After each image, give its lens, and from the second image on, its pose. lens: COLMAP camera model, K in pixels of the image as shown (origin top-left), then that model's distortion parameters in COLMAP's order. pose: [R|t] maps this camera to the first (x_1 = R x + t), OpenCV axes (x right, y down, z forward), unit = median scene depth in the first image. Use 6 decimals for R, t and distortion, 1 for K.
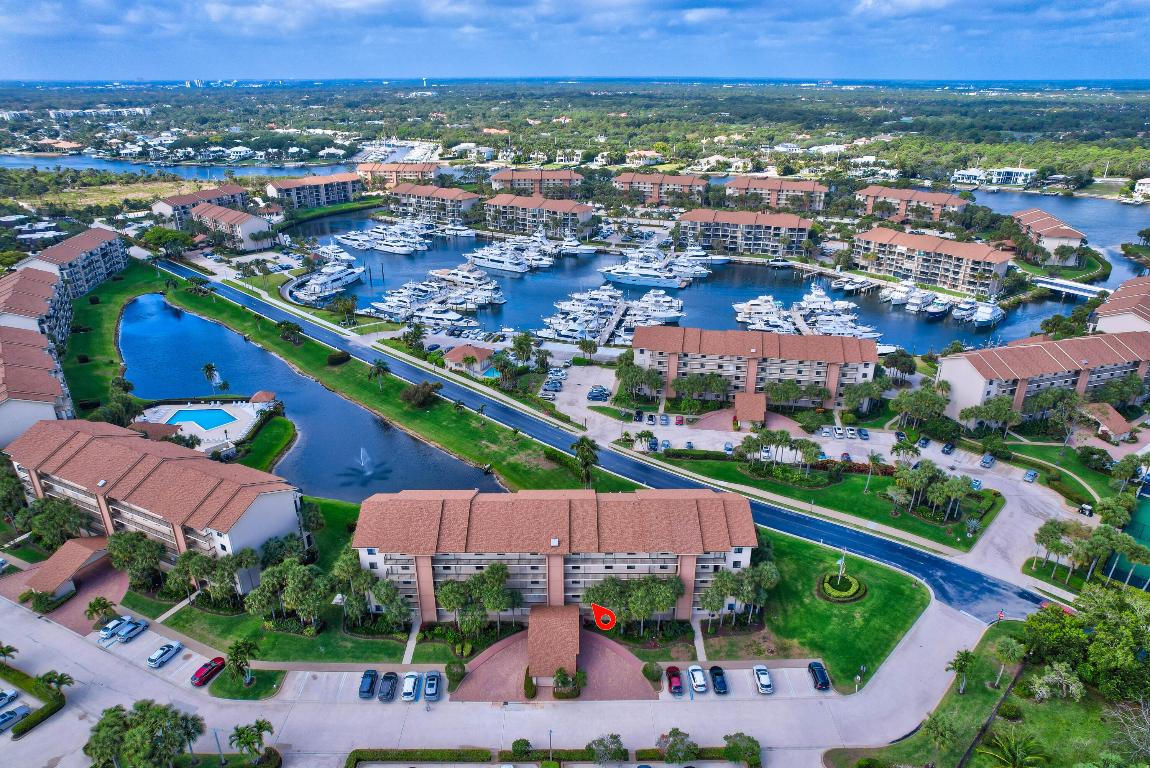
lens RADIAL K [[738.7, 0, 579.6], [0, 738.7, 387.1], [0, 0, 1]] dist [-0.077987, 0.075140]
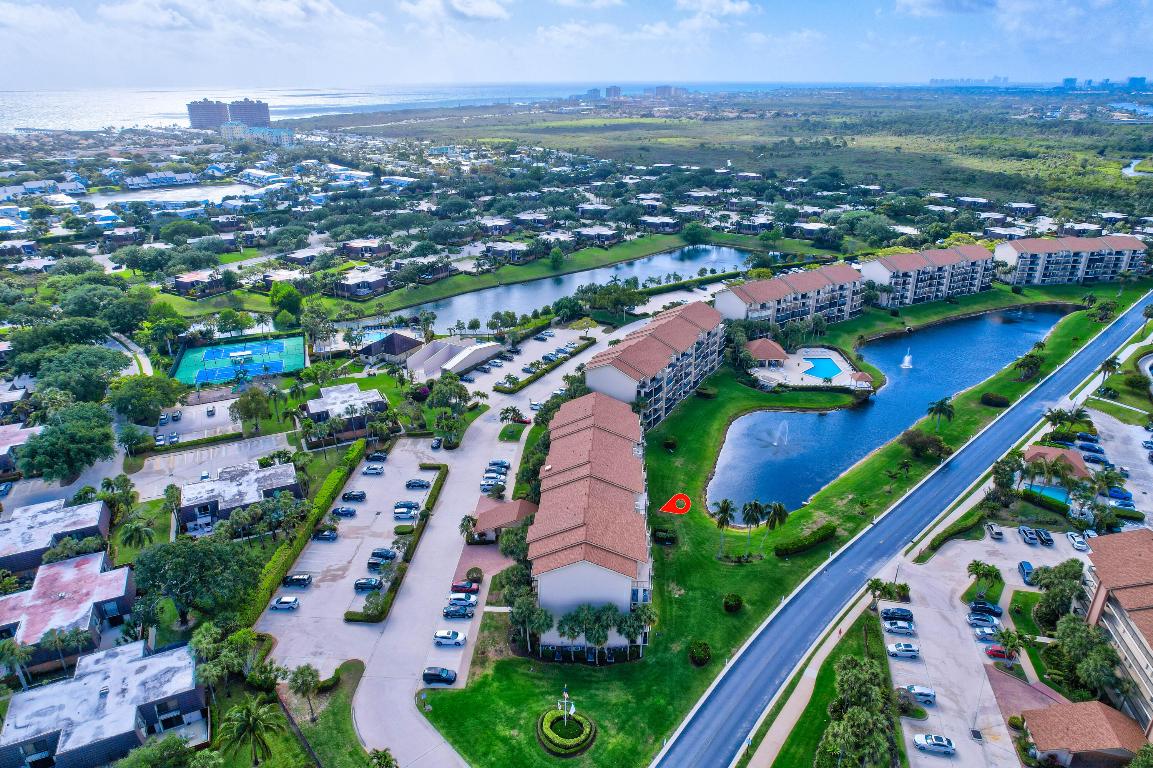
lens RADIAL K [[750.3, 0, 576.5], [0, 750.3, 384.0], [0, 0, 1]] dist [-0.093703, 0.077517]
pose [[-0.066363, 0.384270, -0.920833, 0.397126], [-0.386745, 0.840818, 0.378751, -0.148274], [0.919796, 0.381263, 0.092815, 0.329260]]
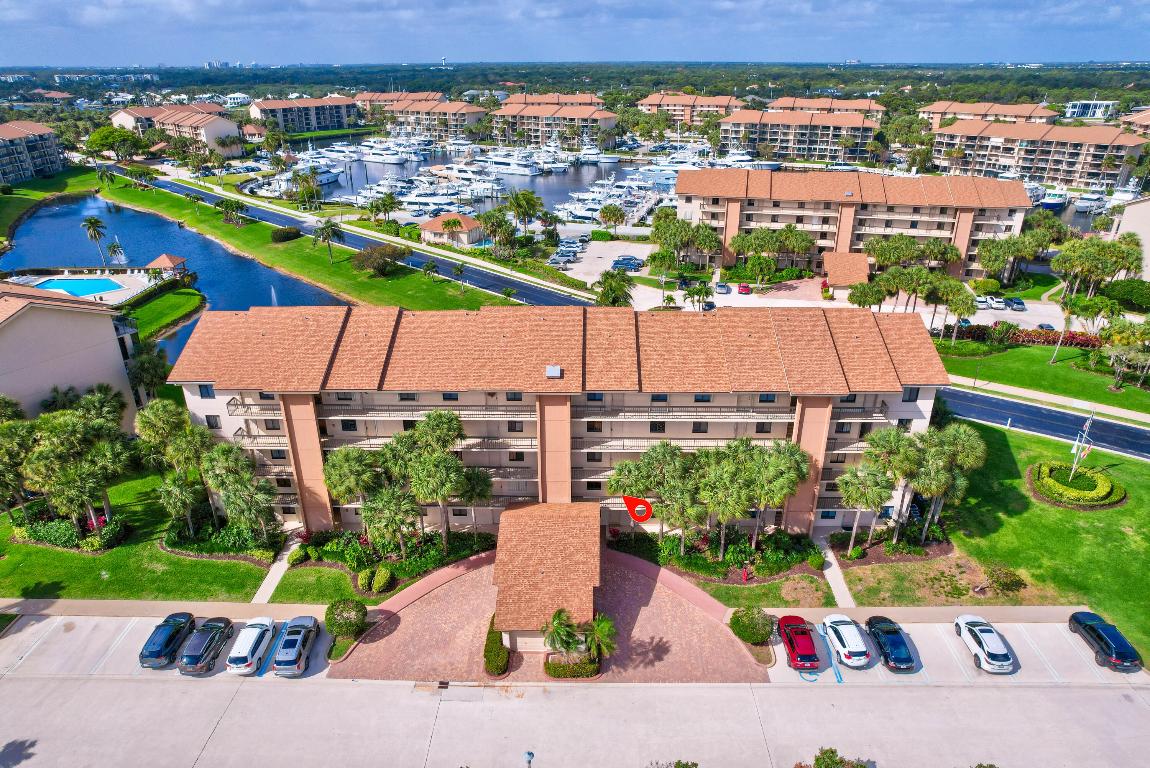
lens RADIAL K [[742.1, 0, 576.9], [0, 742.1, 386.2], [0, 0, 1]] dist [-0.090167, 0.088621]
pose [[0.999531, 0.005748, -0.030086, -0.000717], [-0.005335, 0.999891, 0.013777, 0.080750], [0.030162, -0.013610, 0.999452, 0.184207]]
